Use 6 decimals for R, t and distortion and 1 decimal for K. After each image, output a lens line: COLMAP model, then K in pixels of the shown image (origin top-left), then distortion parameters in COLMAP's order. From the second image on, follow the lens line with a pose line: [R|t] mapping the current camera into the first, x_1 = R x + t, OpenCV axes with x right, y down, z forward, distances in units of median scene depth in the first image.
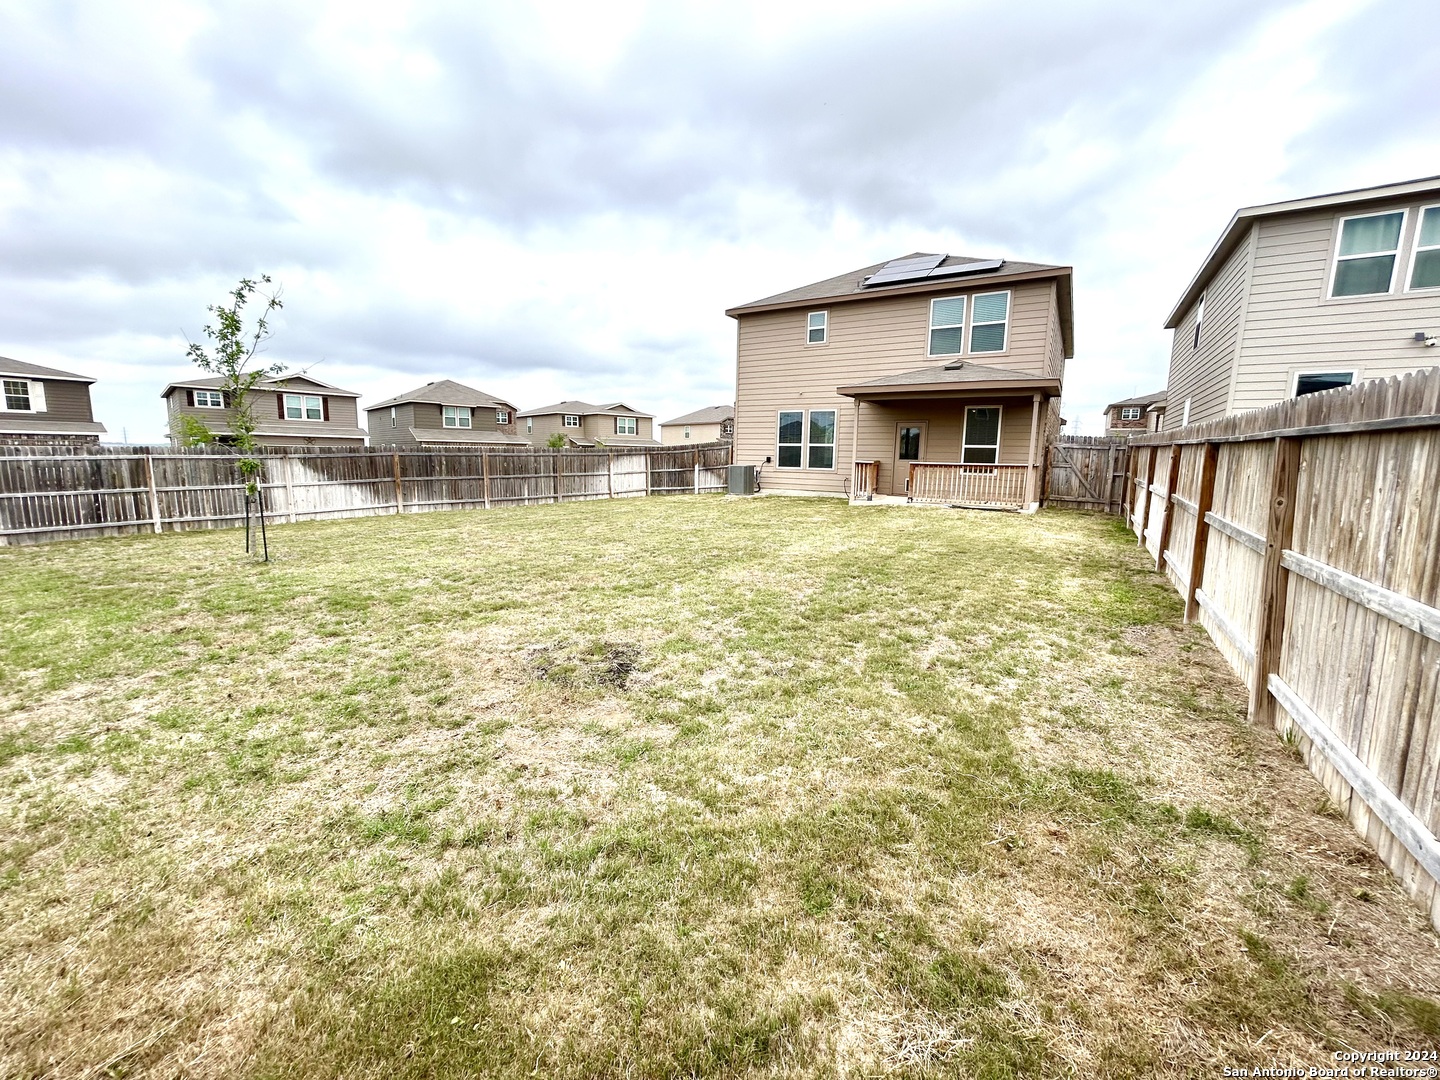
lens RADIAL K [[577.5, 0, 724.2], [0, 577.5, 530.7], [0, 0, 1]] dist [-0.000769, 0.001281]
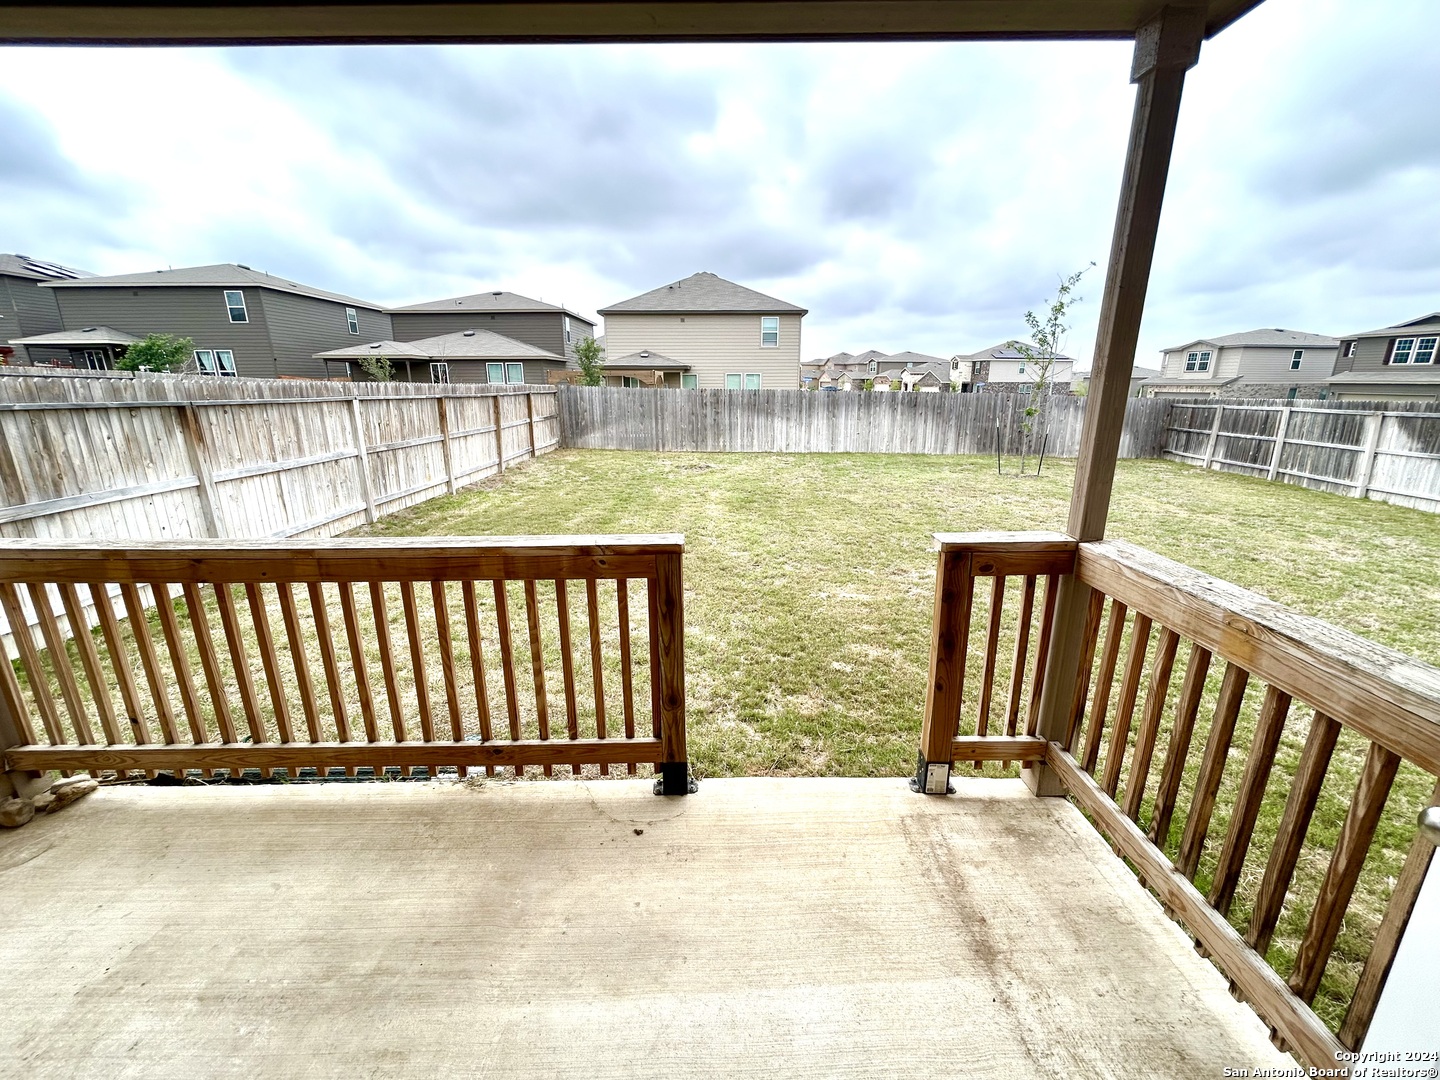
lens RADIAL K [[577.5, 0, 725.3], [0, 577.5, 539.9], [0, 0, 1]] dist [-0.000769, 0.001281]
pose [[-0.852863, 0.116516, -0.508968, 0.353740], [-0.090196, 0.927252, 0.363411, -0.147307], [0.514285, 0.355847, -0.780310, 1.022824]]
